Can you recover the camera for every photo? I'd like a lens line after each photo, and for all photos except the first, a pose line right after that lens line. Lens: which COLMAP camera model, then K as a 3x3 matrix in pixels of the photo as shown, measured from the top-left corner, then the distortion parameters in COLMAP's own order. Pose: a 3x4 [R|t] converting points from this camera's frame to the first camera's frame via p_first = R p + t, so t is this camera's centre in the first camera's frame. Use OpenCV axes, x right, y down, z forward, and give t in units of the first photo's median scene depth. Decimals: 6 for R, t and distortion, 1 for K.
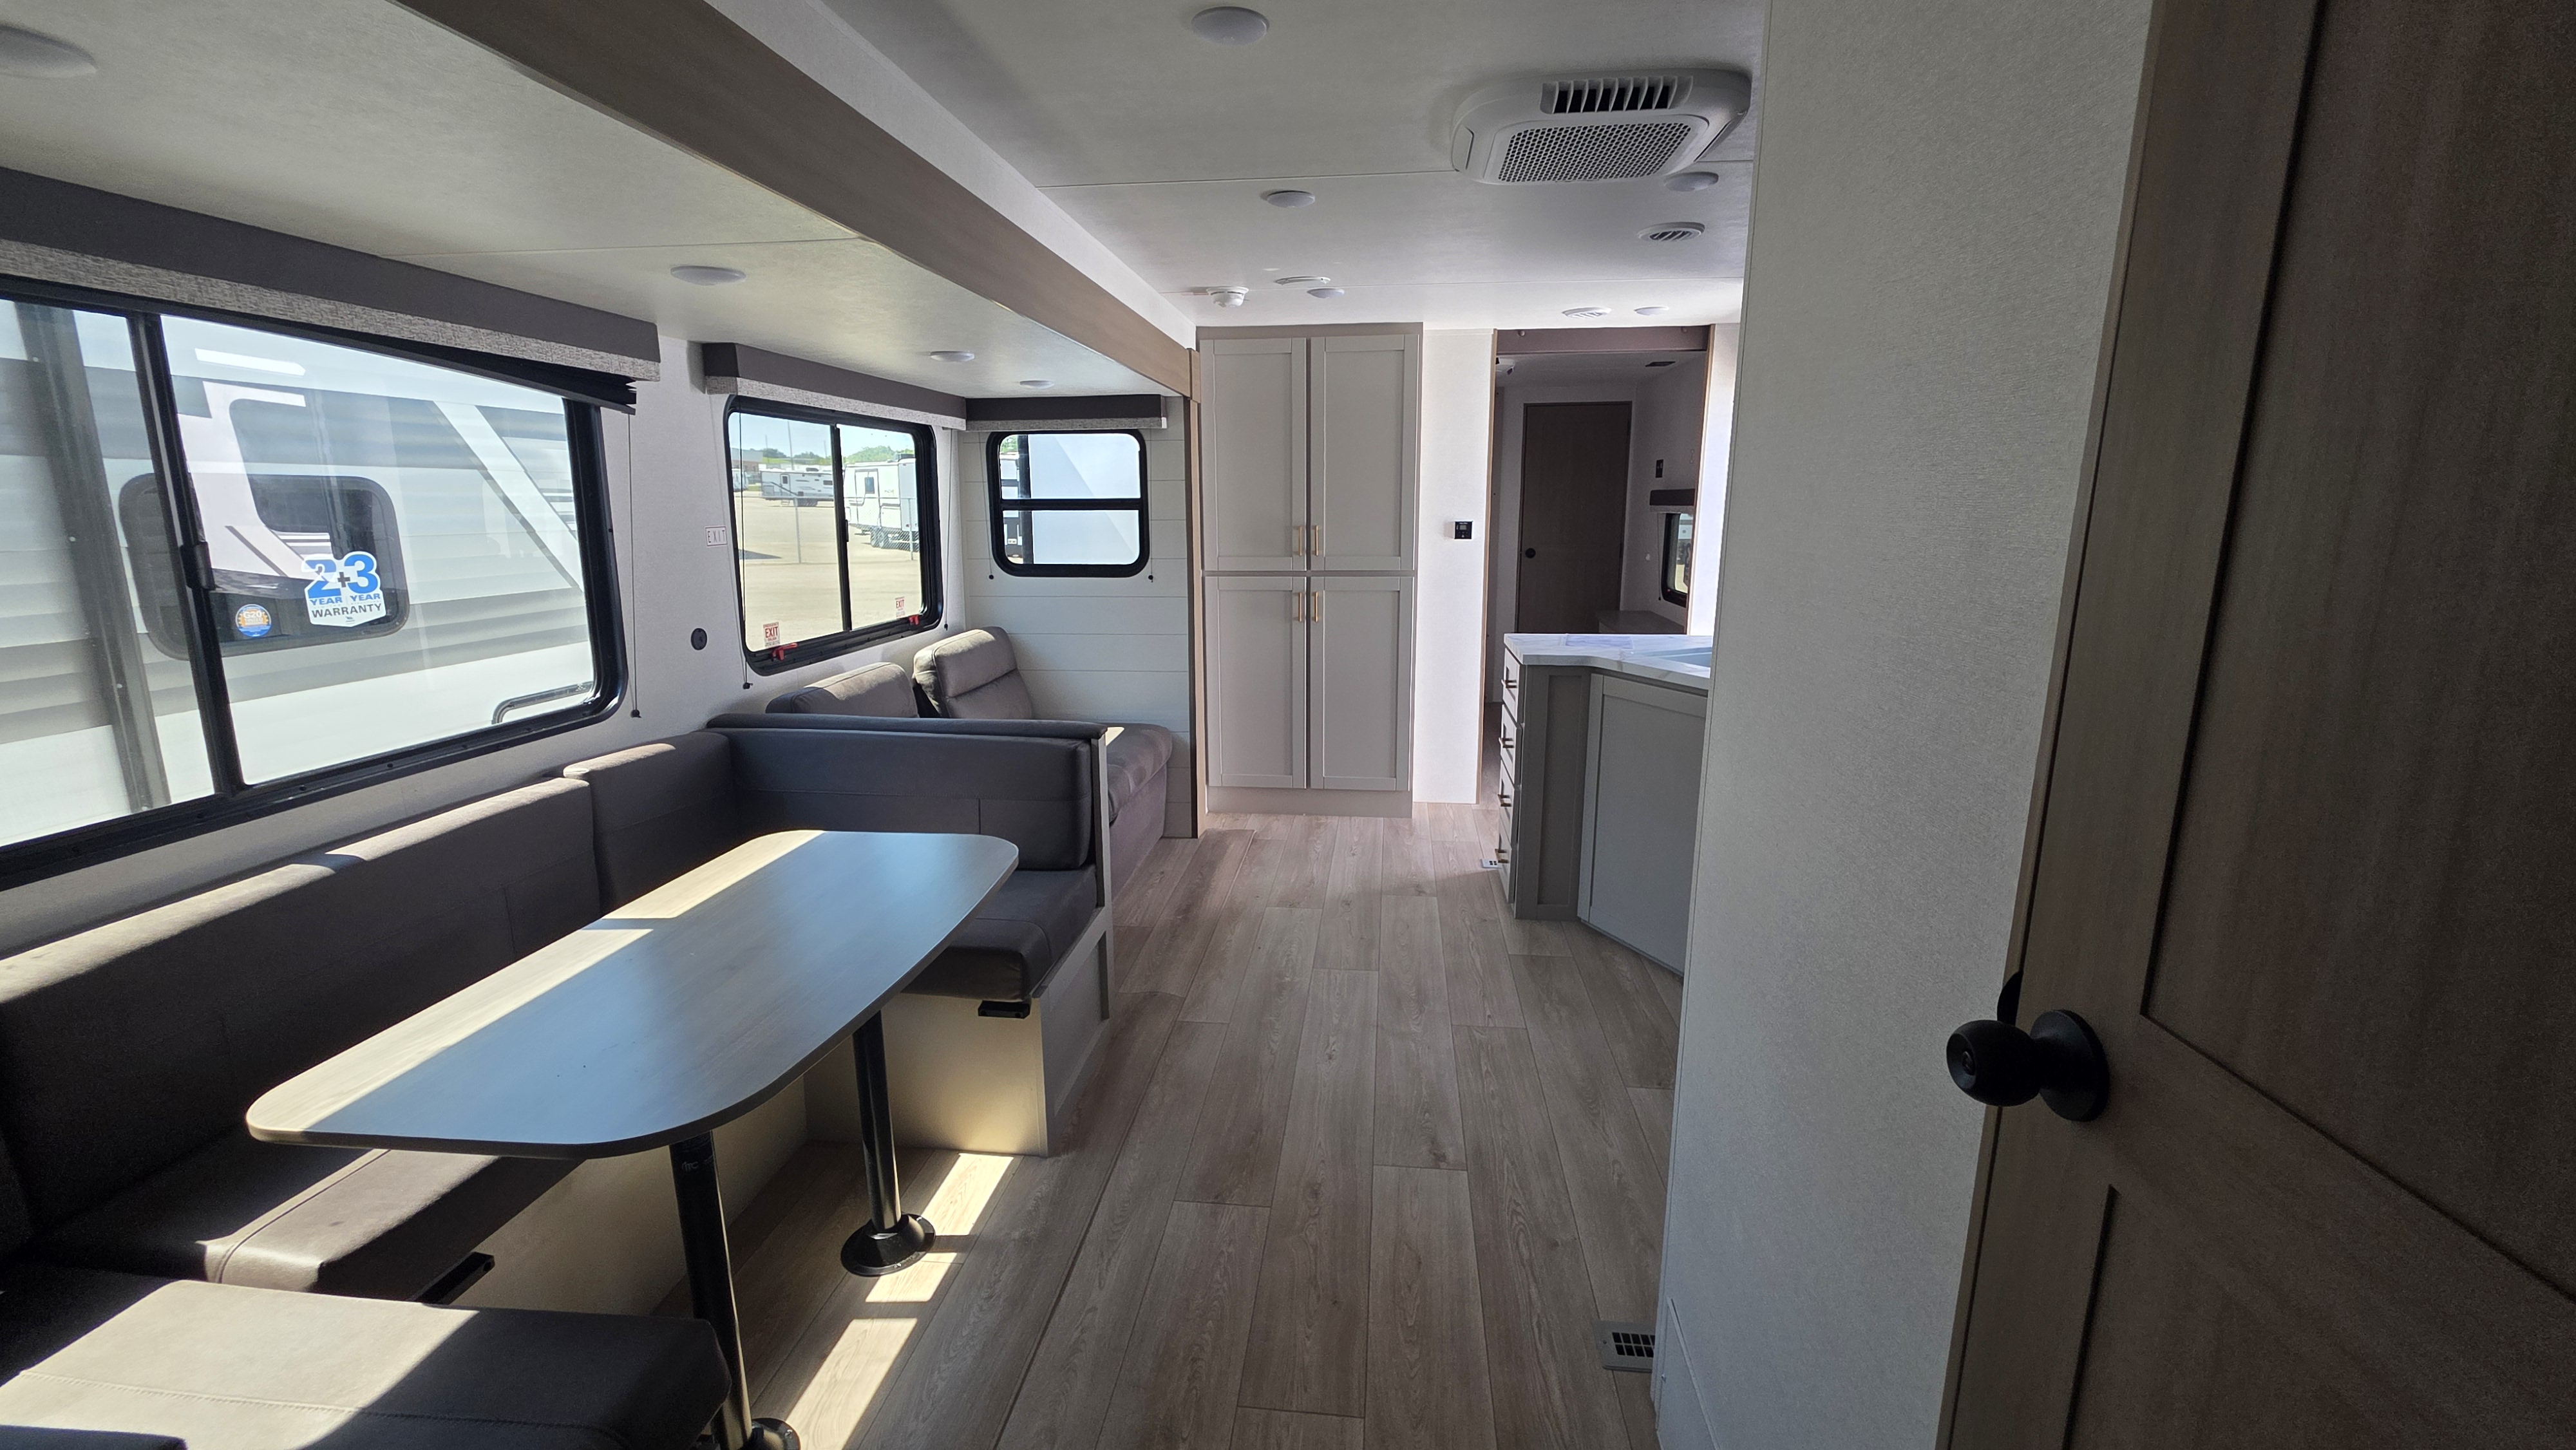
lens RADIAL K [[1027.6, 0, 1269.0], [0, 1027.6, 721.8], [0, 0, 1]] dist [0.001168, -0.002873]
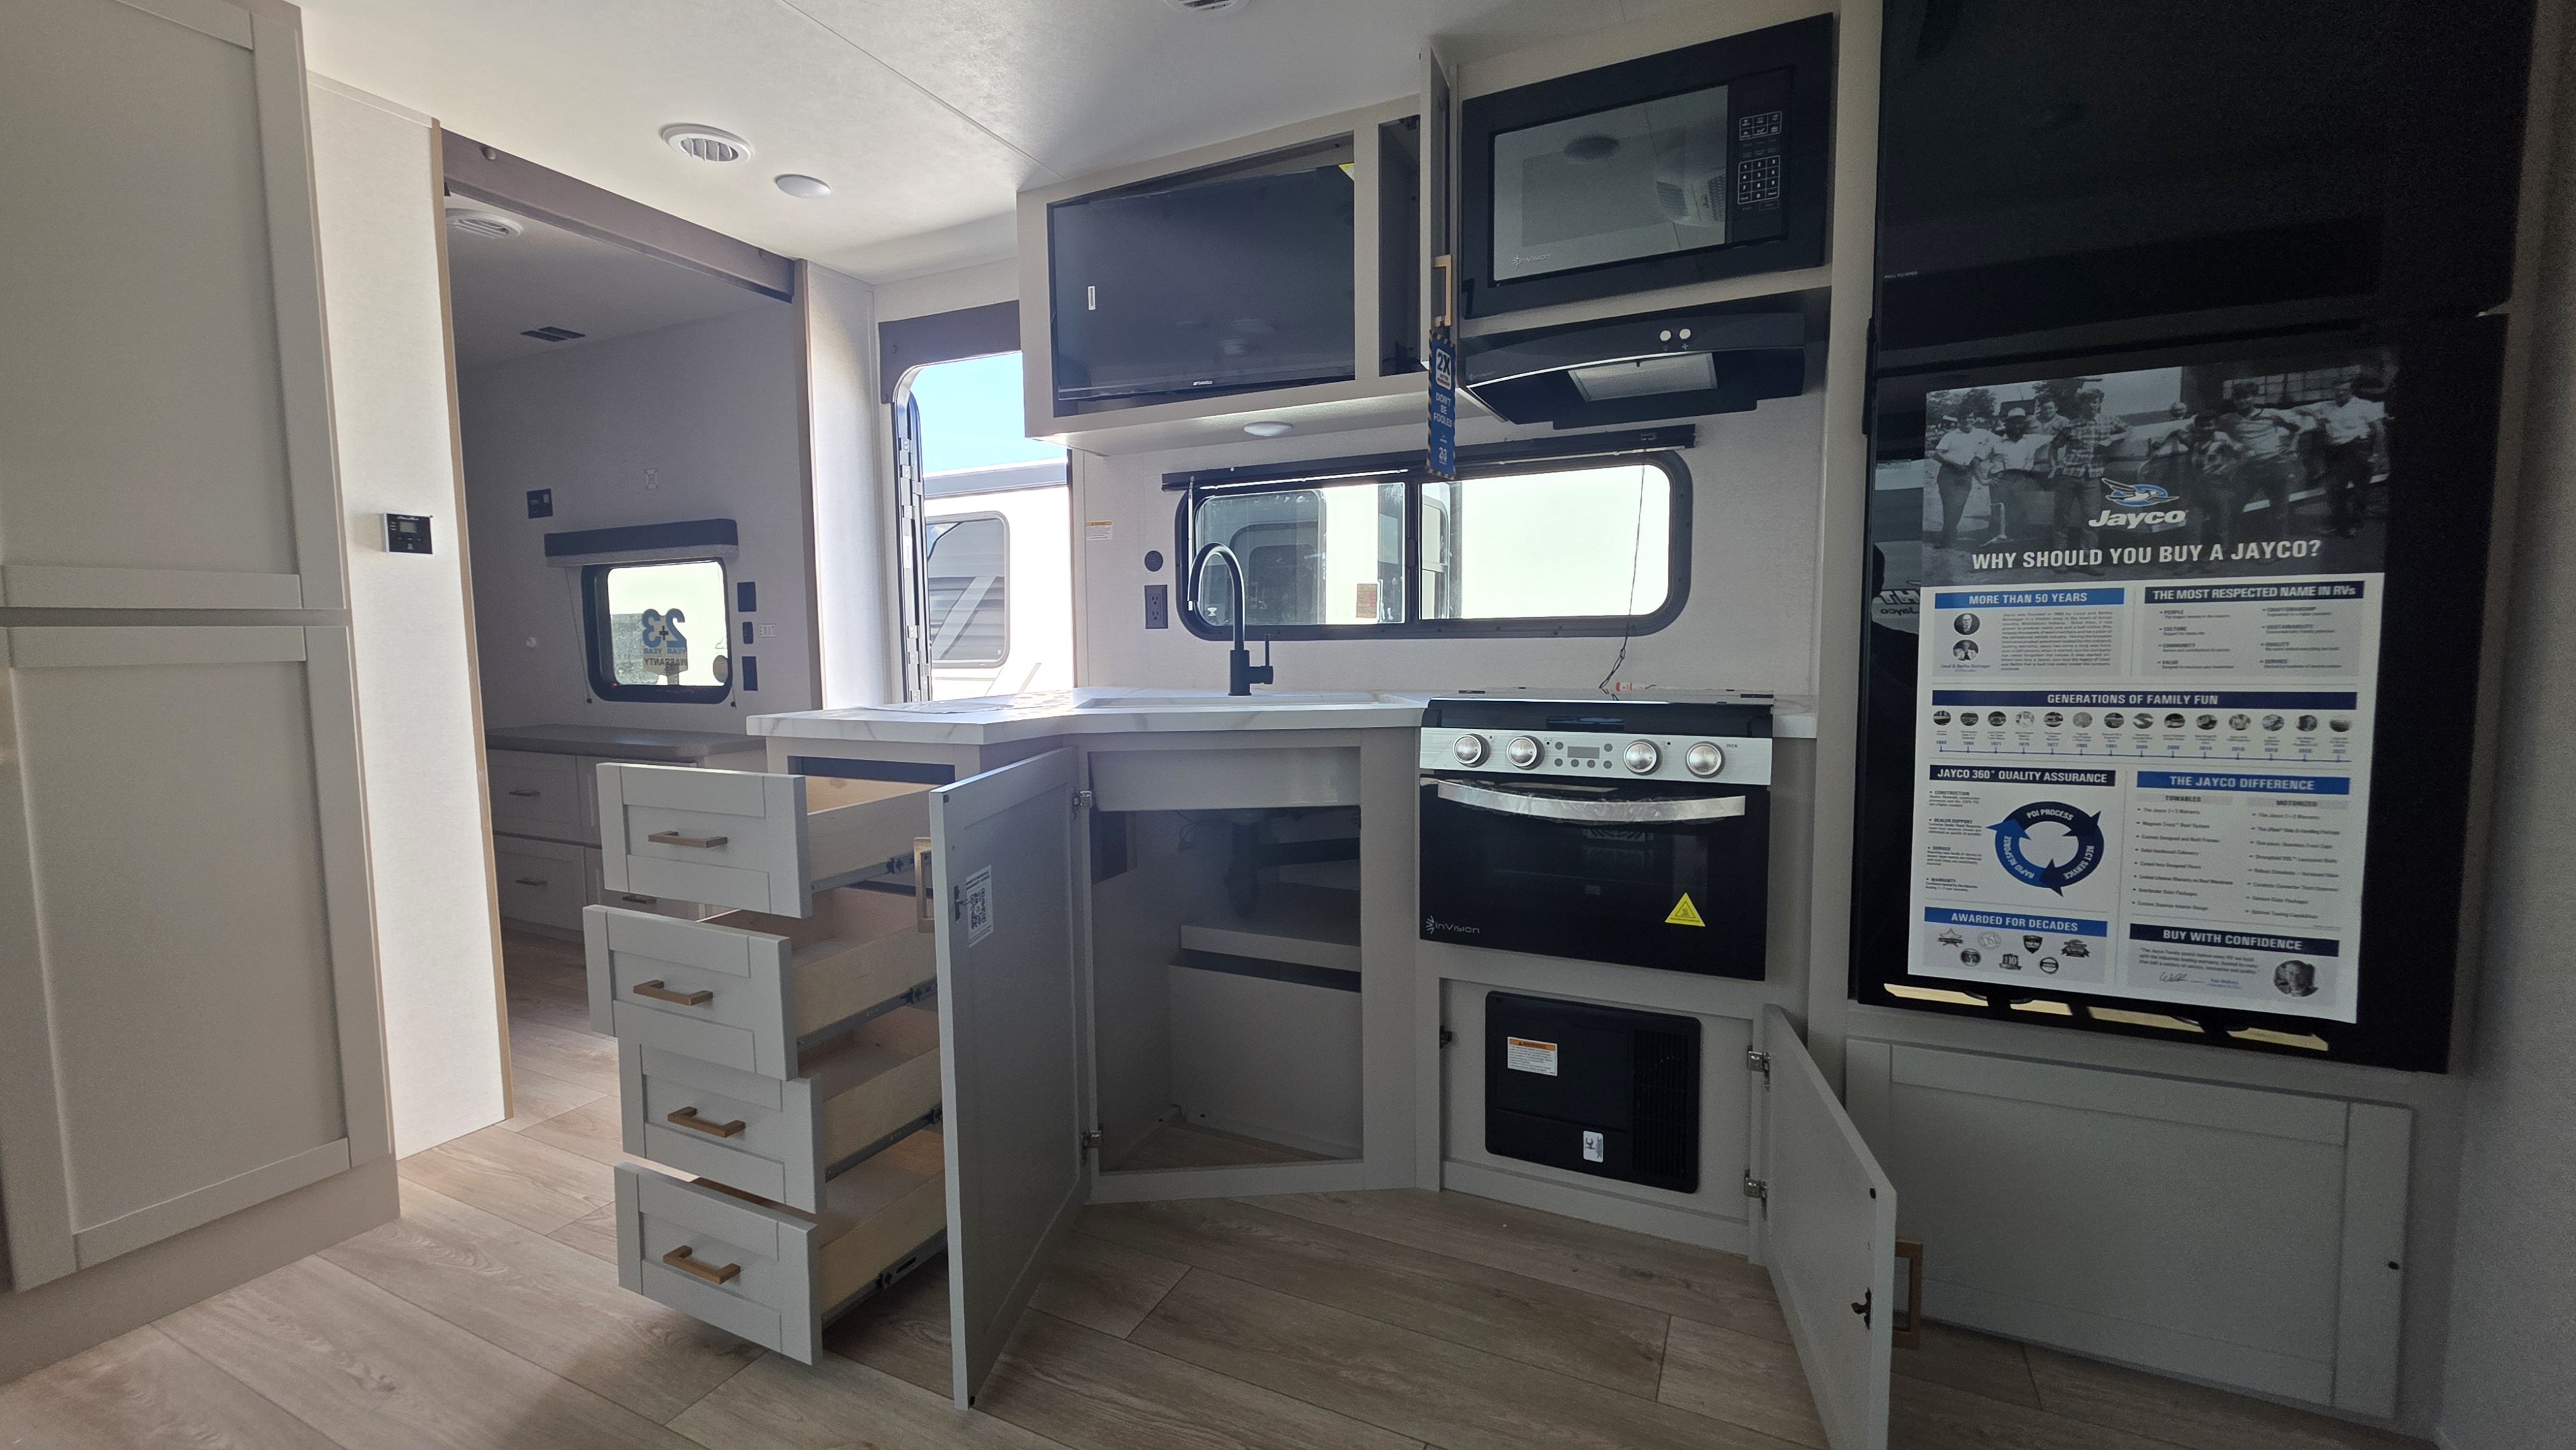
lens RADIAL K [[1027.6, 0, 1269.0], [0, 1027.6, 721.8], [0, 0, 1]] dist [0.001168, -0.002873]
pose [[0.320451, -0.077729, 0.944071, -0.123112], [0.206000, 0.978494, 0.010639, -0.032460], [-0.924595, 0.191069, 0.329572, 0.518427]]
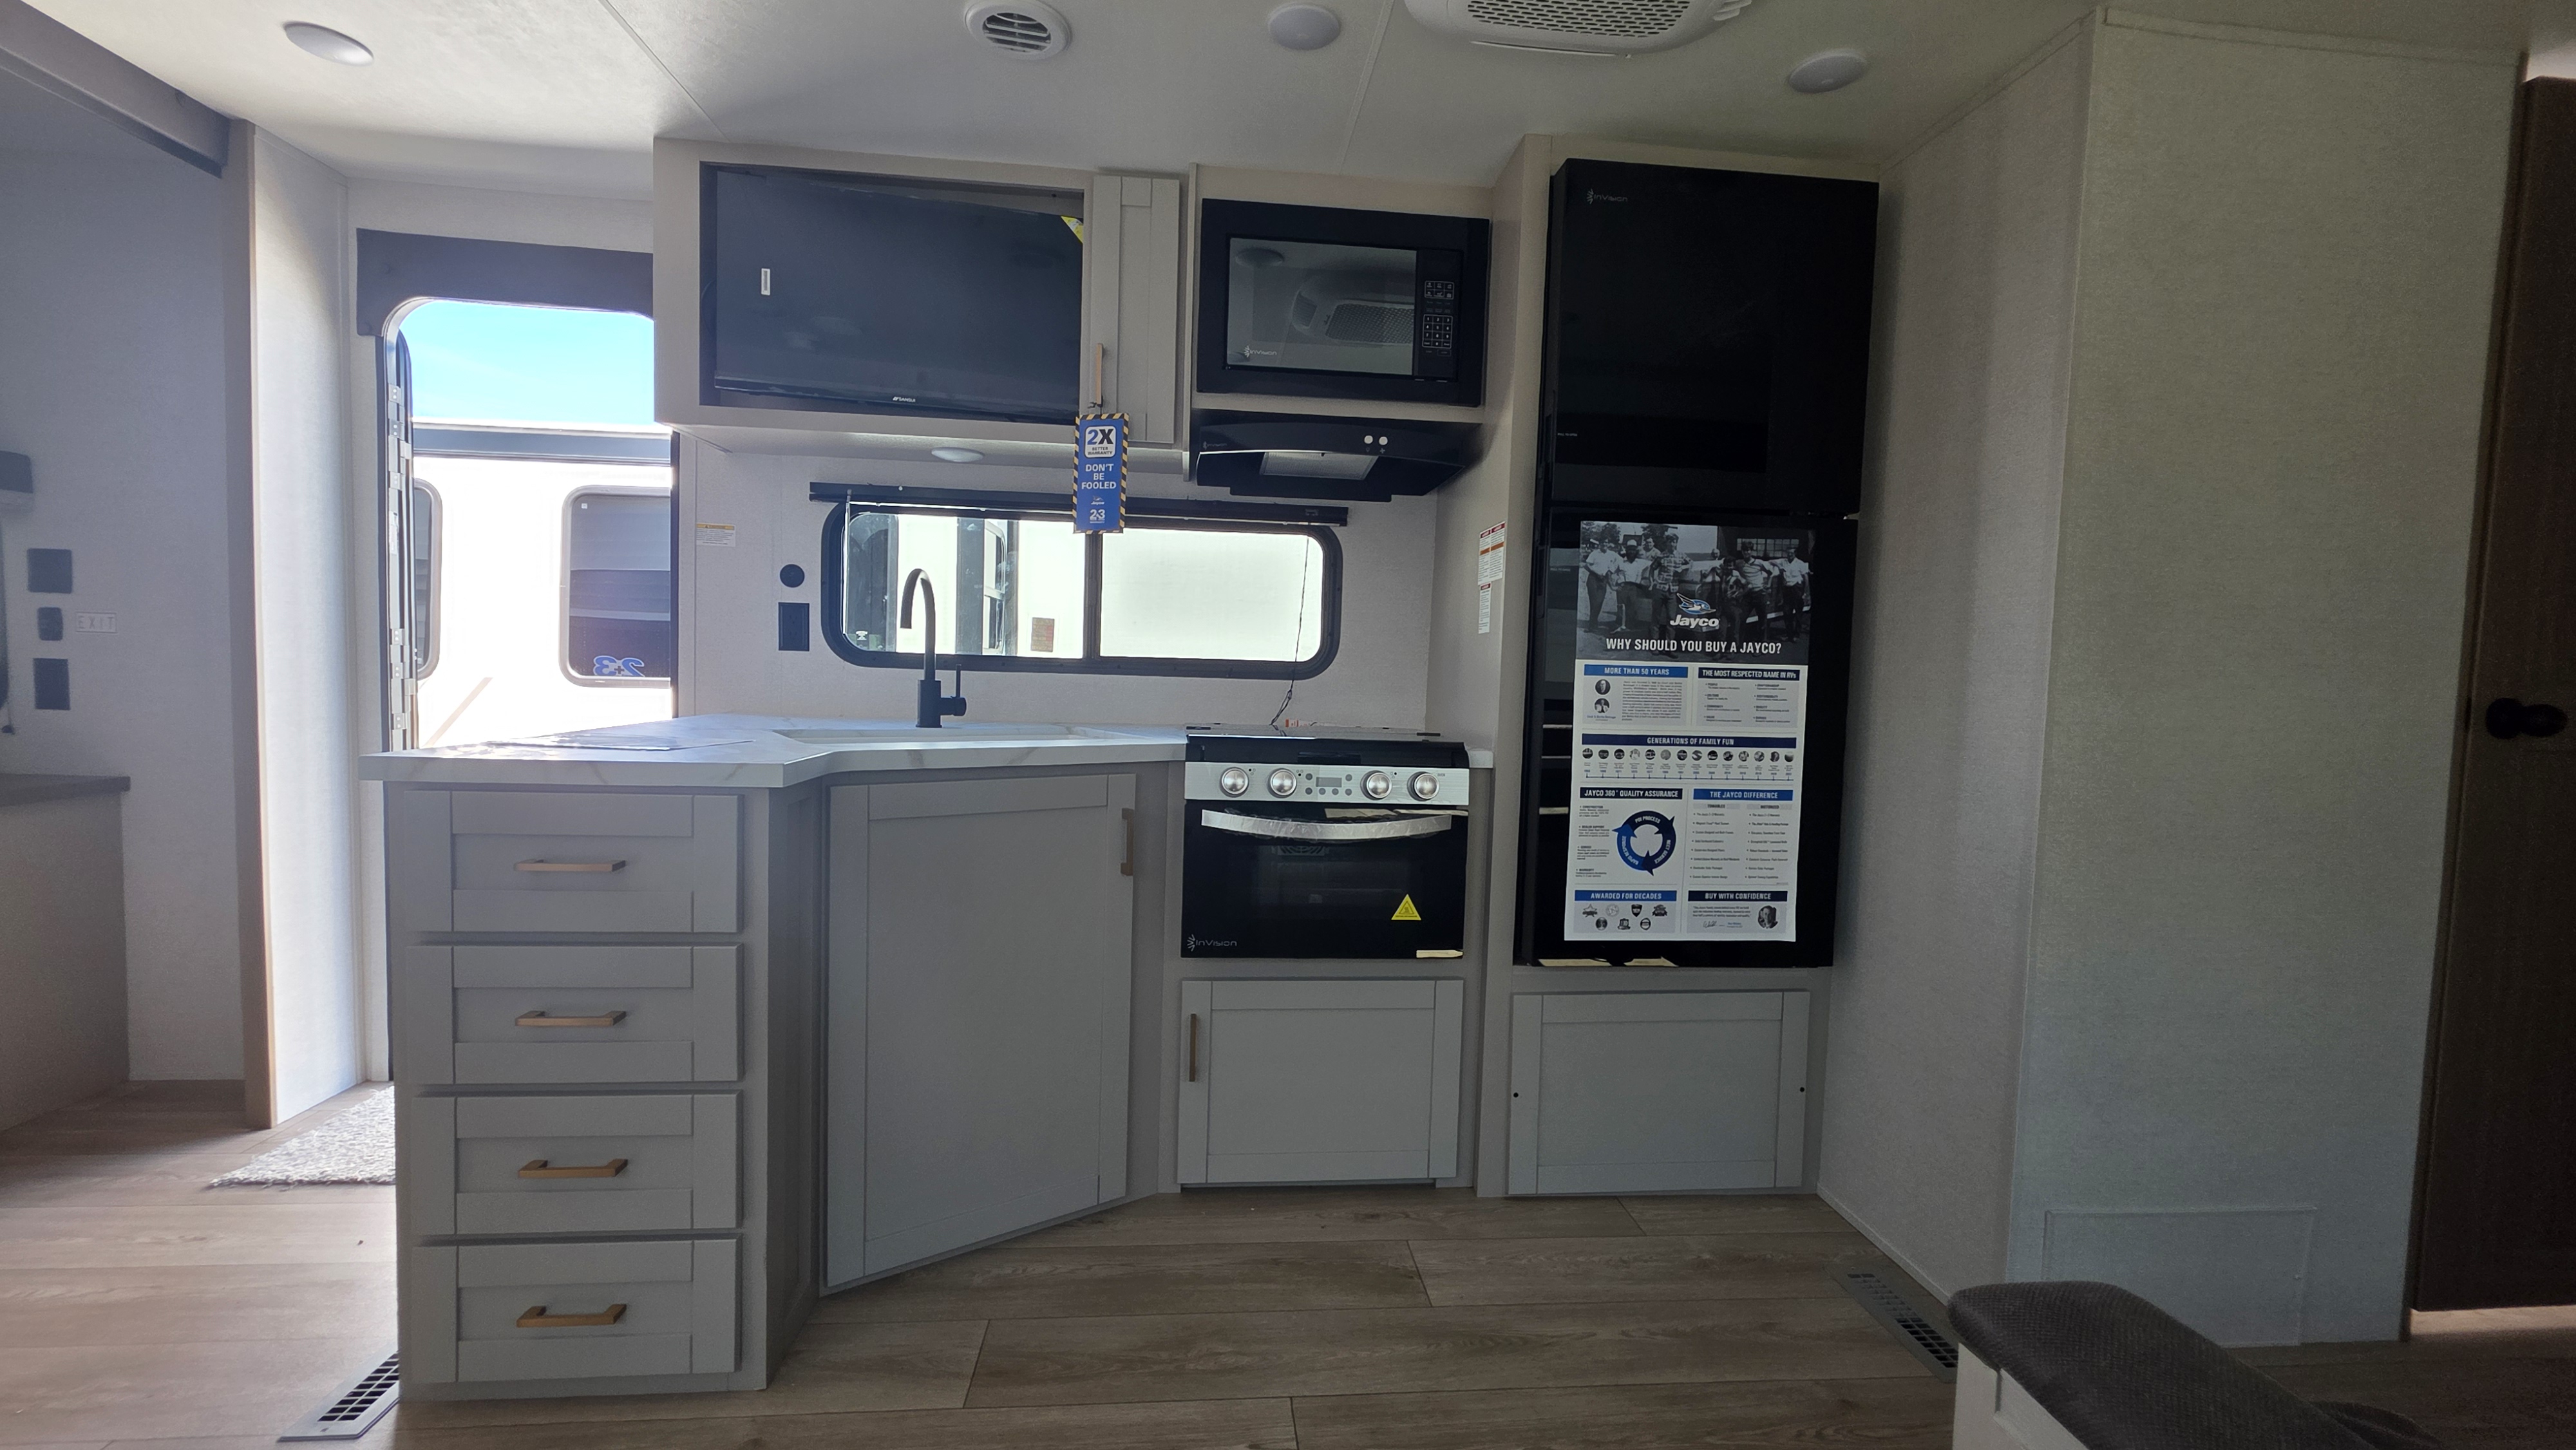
lens RADIAL K [[1027.6, 0, 1269.0], [0, 1027.6, 721.8], [0, 0, 1]] dist [0.001168, -0.002873]
pose [[-0.212990, -0.056513, 0.975419, -0.158346], [0.171911, 0.980584, 0.094350, -0.065343], [-0.961812, 0.187781, -0.199140, 0.644979]]
